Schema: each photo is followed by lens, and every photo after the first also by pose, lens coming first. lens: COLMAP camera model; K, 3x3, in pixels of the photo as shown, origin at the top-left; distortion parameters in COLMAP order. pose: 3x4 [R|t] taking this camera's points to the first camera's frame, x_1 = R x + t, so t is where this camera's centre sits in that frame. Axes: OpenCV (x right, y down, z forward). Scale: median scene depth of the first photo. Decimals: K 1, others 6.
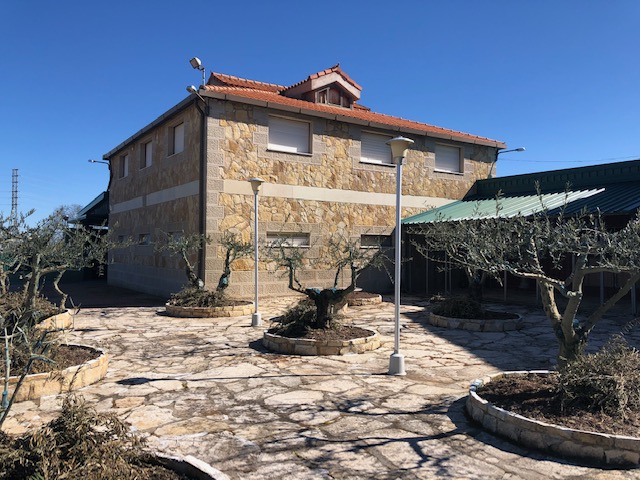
lens RADIAL K [[522.7, 0, 320.0], [0, 522.7, 240.0], [0, 0, 1]] dist [0.057022, -0.082921]
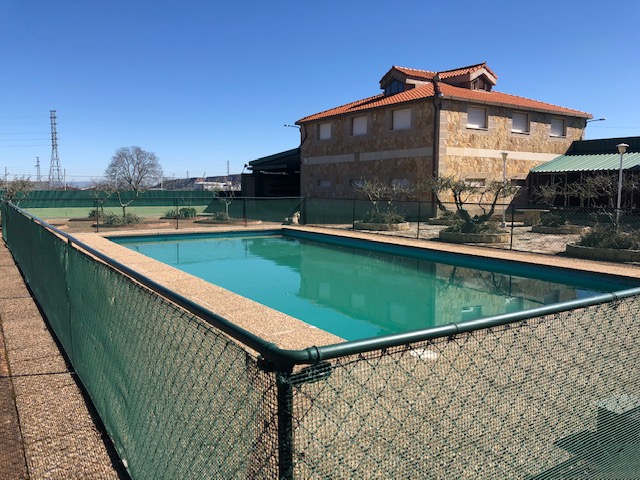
lens RADIAL K [[522.7, 0, 320.0], [0, 522.7, 240.0], [0, 0, 1]] dist [0.057022, -0.082921]
pose [[0.999802, -0.006955, 0.018667, -0.578308], [0.004695, 0.992944, 0.118494, -0.019738], [-0.019359, -0.118383, 0.992779, -0.649986]]
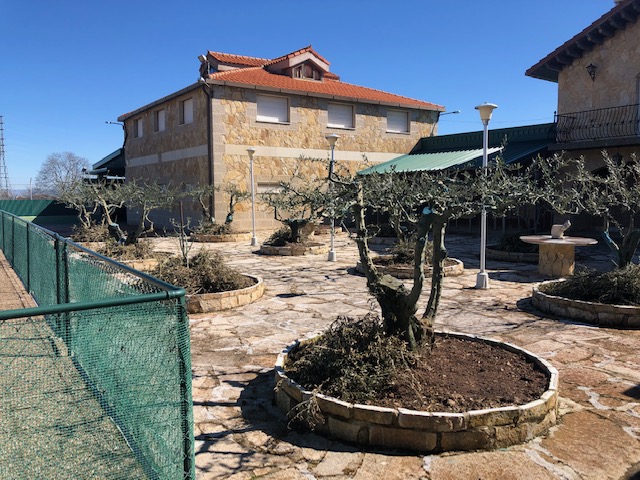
lens RADIAL K [[522.7, 0, 320.0], [0, 522.7, 240.0], [0, 0, 1]] dist [0.057022, -0.082921]
pose [[0.999567, -0.015985, 0.024722, 0.023477], [0.013229, 0.994074, 0.107897, -0.010989], [-0.026301, -0.107523, 0.993855, -0.363431]]
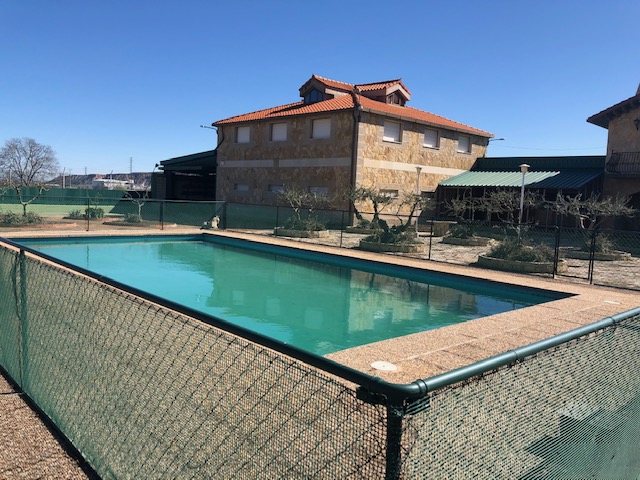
lens RADIAL K [[521.5, 0, 320.0], [0, 521.5, 240.0], [0, 0, 1]] dist [0.129799, -0.231290]
pose [[0.981572, 0.016986, 0.190338, -0.606570], [-0.037898, 0.993561, 0.106773, -0.024009], [-0.187299, -0.112019, 0.975895, -0.649029]]
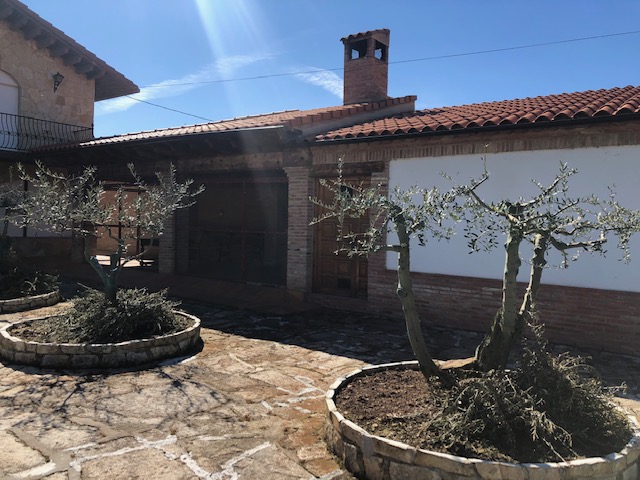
lens RADIAL K [[522.7, 0, 320.0], [0, 522.7, 240.0], [0, 0, 1]] dist [0.057022, -0.082921]
pose [[-0.314599, -0.047662, 0.948027, -0.129574], [-0.052426, 0.998087, 0.032782, 0.001222], [-0.947776, -0.039388, -0.316495, 0.046529]]
